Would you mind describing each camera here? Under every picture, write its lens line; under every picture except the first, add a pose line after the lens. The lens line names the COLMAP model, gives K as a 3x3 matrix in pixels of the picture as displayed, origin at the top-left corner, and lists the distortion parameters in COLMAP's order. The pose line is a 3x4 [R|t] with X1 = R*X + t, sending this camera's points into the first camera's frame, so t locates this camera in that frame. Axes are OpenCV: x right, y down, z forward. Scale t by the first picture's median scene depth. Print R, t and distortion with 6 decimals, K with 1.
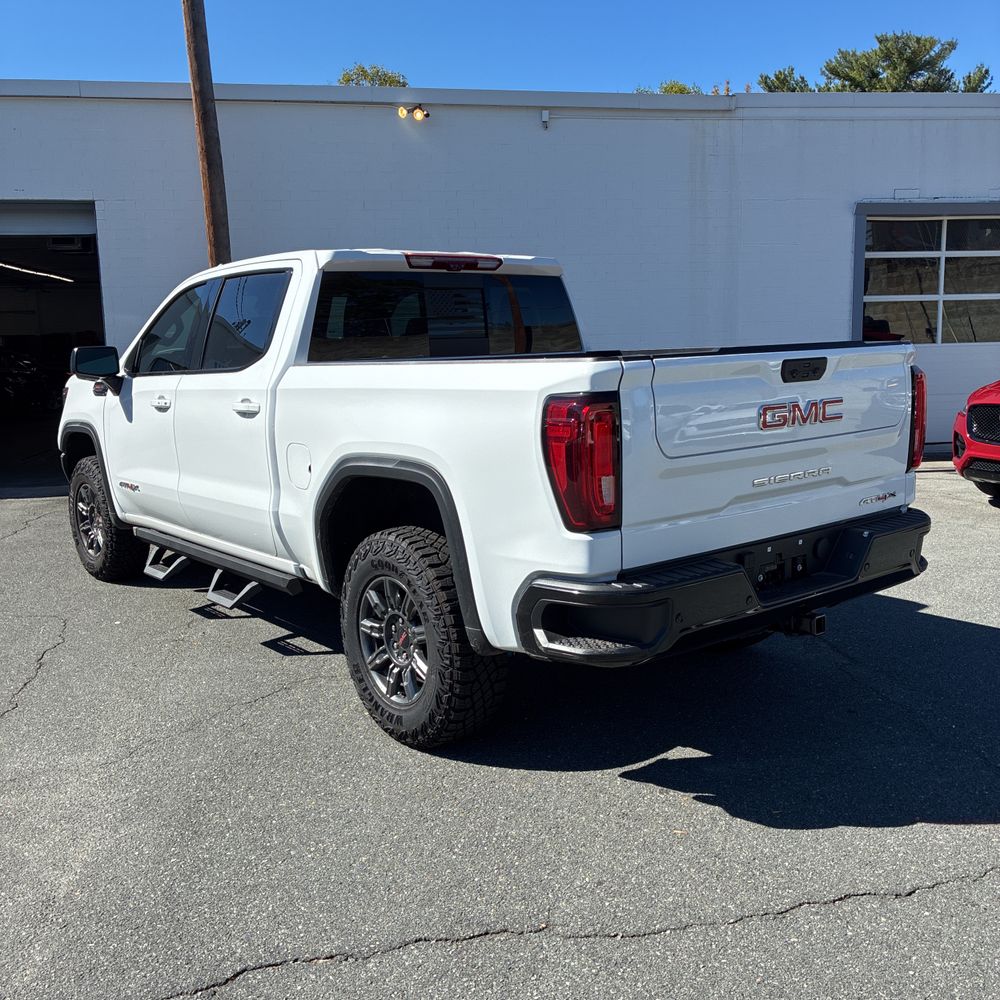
lens RADIAL K [[1004.6, 0, 500.0], [0, 1004.6, 500.0], [0, 0, 1]] dist [0.038831, -0.043138]
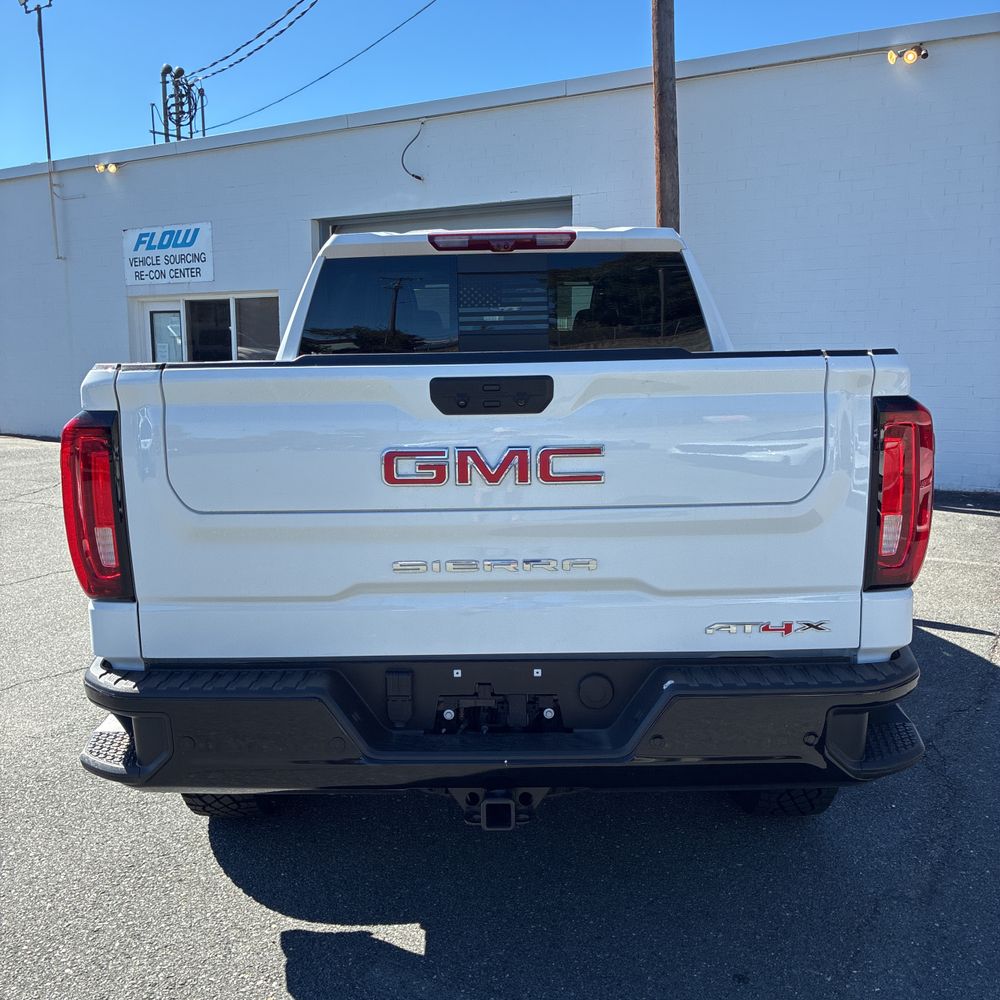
lens RADIAL K [[1004.6, 0, 500.0], [0, 1004.6, 500.0], [0, 0, 1]] dist [0.038831, -0.043138]
pose [[0.769930, 0.112517, -0.628130, 0.502081], [-0.106679, 0.993175, 0.047147, -0.068921], [0.629148, 0.030708, 0.776678, 0.387419]]
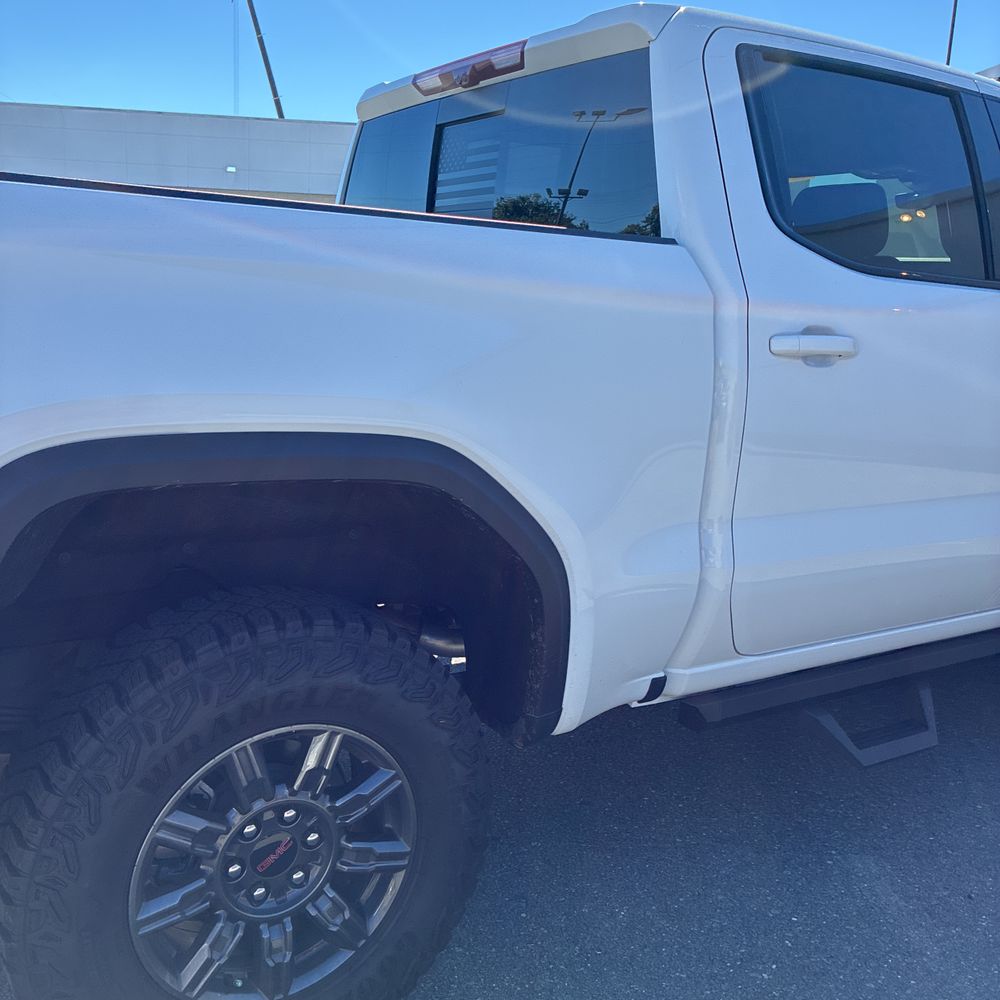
lens RADIAL K [[1010.1, 0, 504.6], [0, 1010.1, 477.7], [0, 0, 1]] dist [-0.006262, 0.003954]
pose [[-0.111293, 0.208664, -0.971634, 0.543776], [-0.198292, 0.953385, 0.227458, -0.159236], [0.973804, 0.217982, -0.064729, 1.137671]]
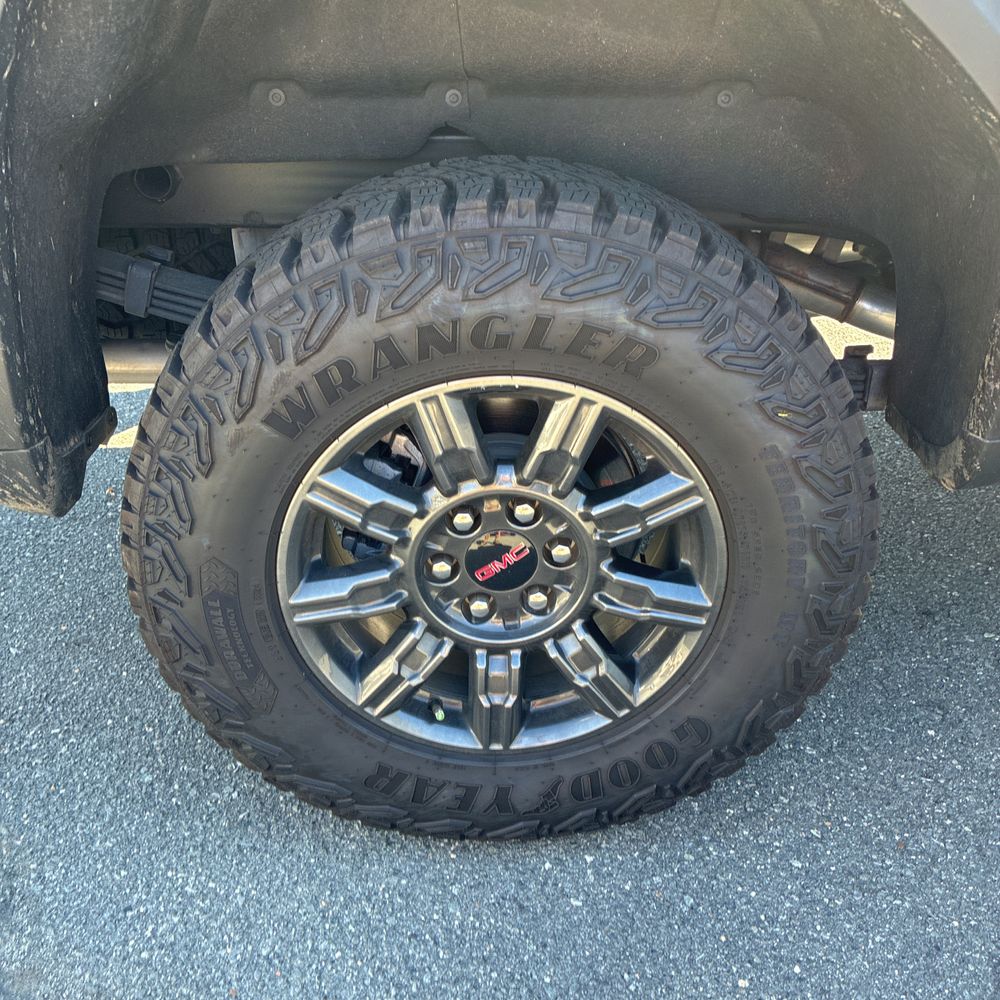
lens RADIAL K [[1004.6, 0, 500.0], [0, 1004.6, 500.0], [0, 0, 1]] dist [0.038831, -0.043138]
pose [[-0.616698, 0.416926, -0.667724, 0.388548], [-0.090684, 0.804954, 0.586367, -0.088635], [0.781959, 0.422163, -0.458605, 1.169325]]
